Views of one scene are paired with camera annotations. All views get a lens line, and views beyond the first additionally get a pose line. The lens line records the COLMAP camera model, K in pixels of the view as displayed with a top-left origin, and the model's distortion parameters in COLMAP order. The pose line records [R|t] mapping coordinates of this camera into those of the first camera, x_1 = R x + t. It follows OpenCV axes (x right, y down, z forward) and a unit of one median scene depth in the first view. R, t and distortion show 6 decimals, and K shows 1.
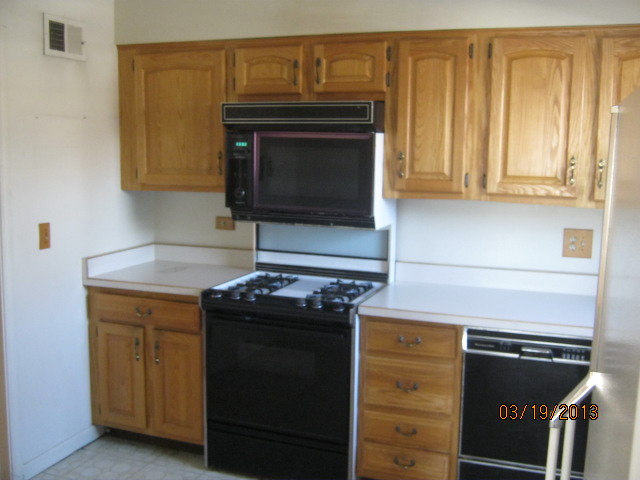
lens RADIAL K [[717.6, 0, 320.0], [0, 717.6, 240.0], [0, 0, 1]] dist [-0.099732, 0.041842]
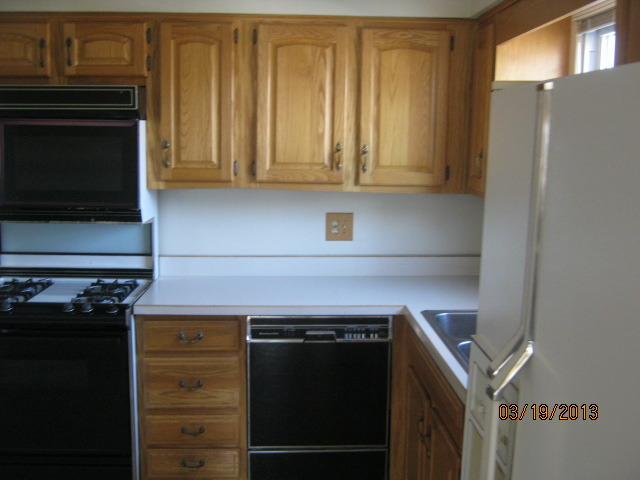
lens RADIAL K [[717.6, 0, 320.0], [0, 717.6, 240.0], [0, 0, 1]] dist [-0.099732, 0.041842]
pose [[0.912020, -0.058257, 0.405986, -0.095032], [0.053816, 0.998301, 0.022357, -0.000869], [-0.406599, 0.001458, 0.913606, 0.054440]]
